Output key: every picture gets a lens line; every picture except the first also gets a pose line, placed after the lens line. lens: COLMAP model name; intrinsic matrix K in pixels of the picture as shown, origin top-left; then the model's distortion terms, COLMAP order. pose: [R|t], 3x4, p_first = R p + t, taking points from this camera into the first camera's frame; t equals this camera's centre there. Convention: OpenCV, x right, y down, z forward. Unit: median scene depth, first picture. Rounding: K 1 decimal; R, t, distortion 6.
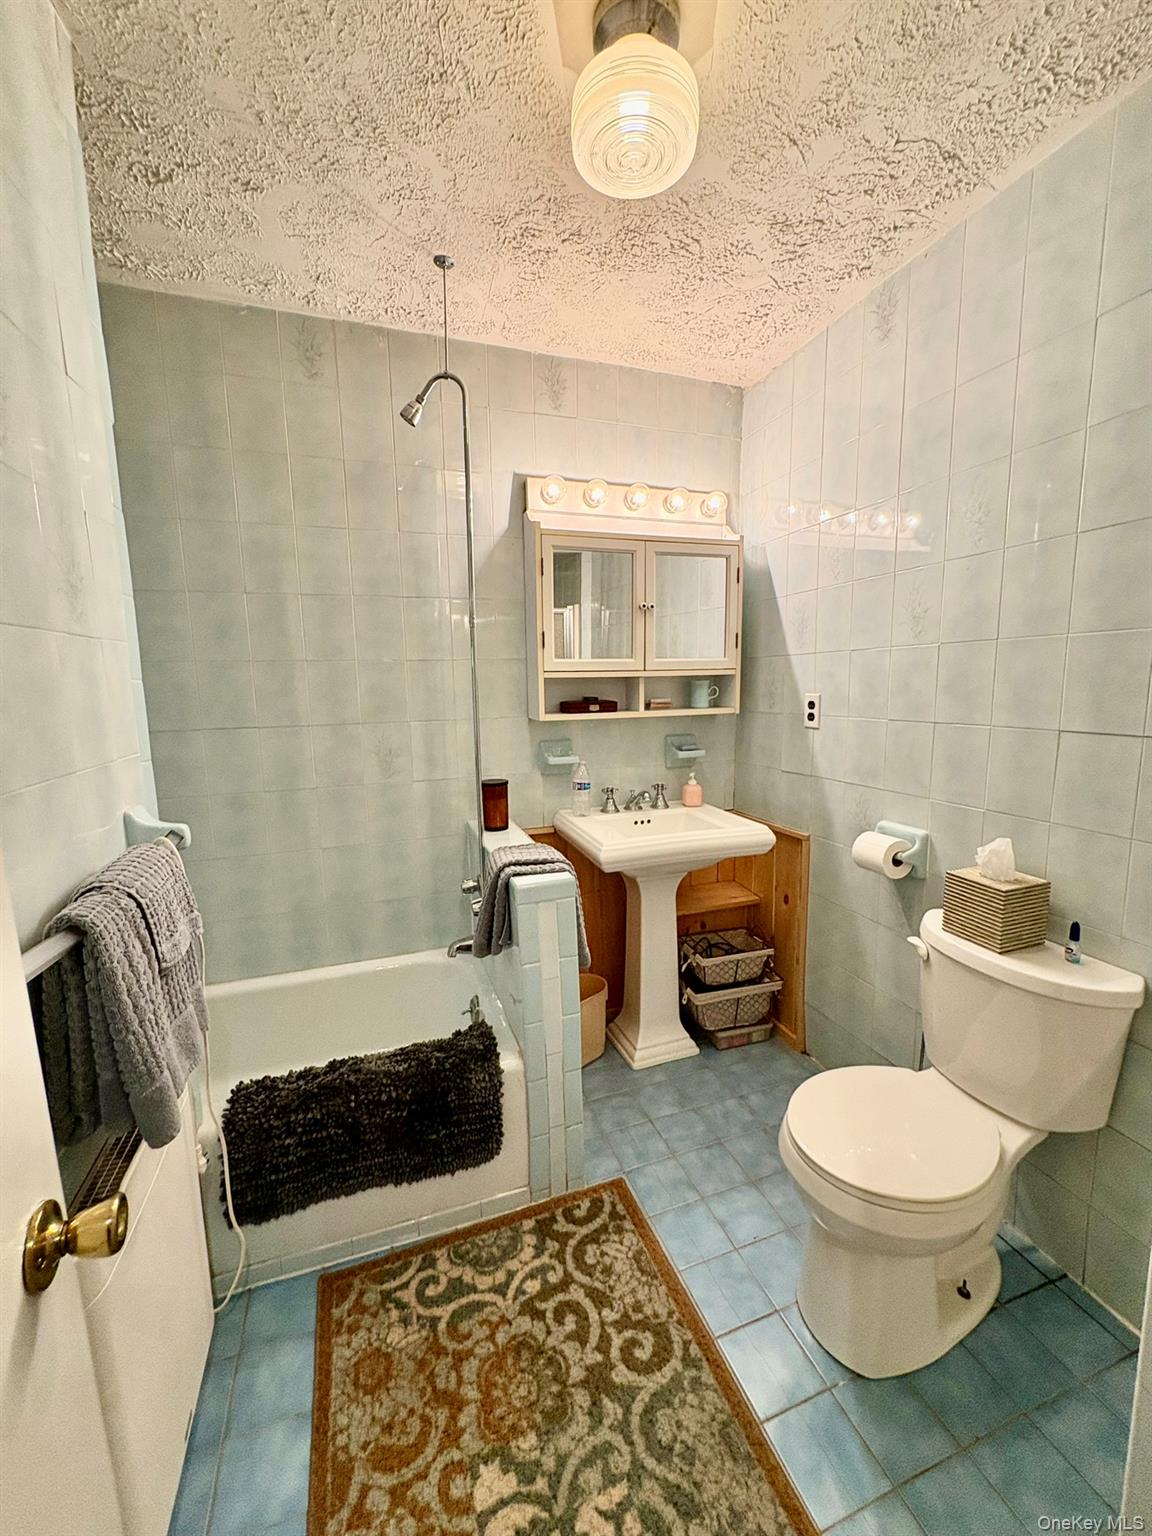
lens RADIAL K [[612.9, 0, 576.0], [0, 612.9, 768.0], [0, 0, 1]] dist [0.000814, -0.000207]
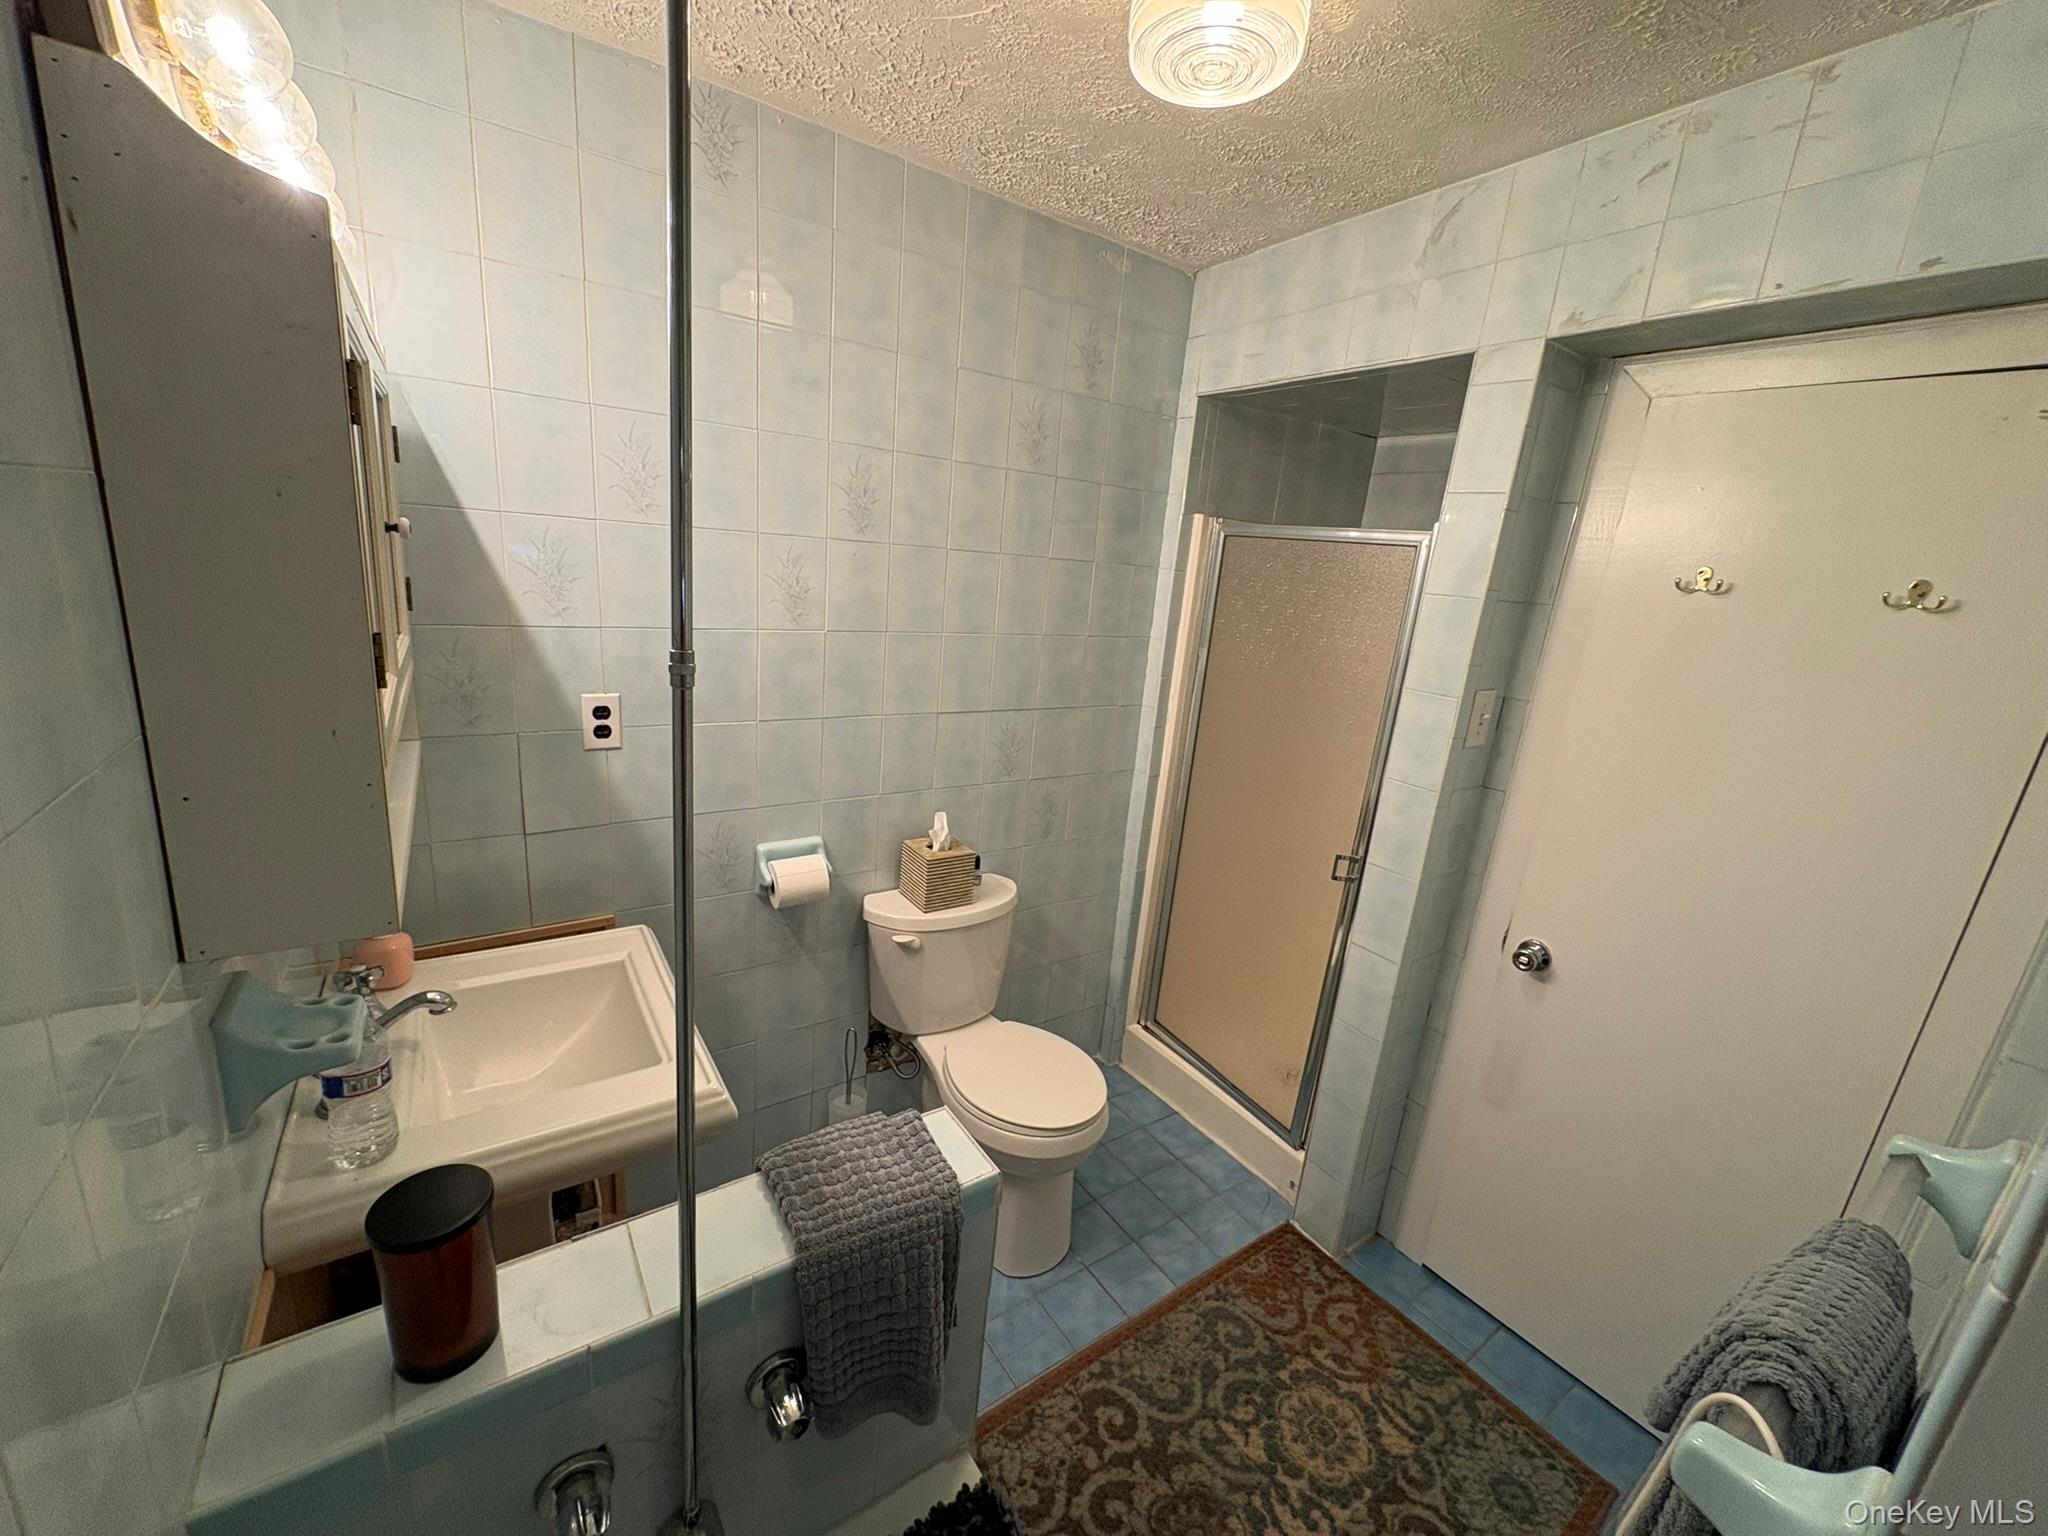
lens RADIAL K [[817.3, 0, 1024.0], [0, 817.3, 768.0], [0, 0, 1]] dist [0.000814, -0.000207]
pose [[-0.272287, -0.246664, 0.930063, -0.790816], [0.055634, 0.960931, 0.271138, -0.396143], [-0.960606, 0.125570, -0.247927, 1.303884]]
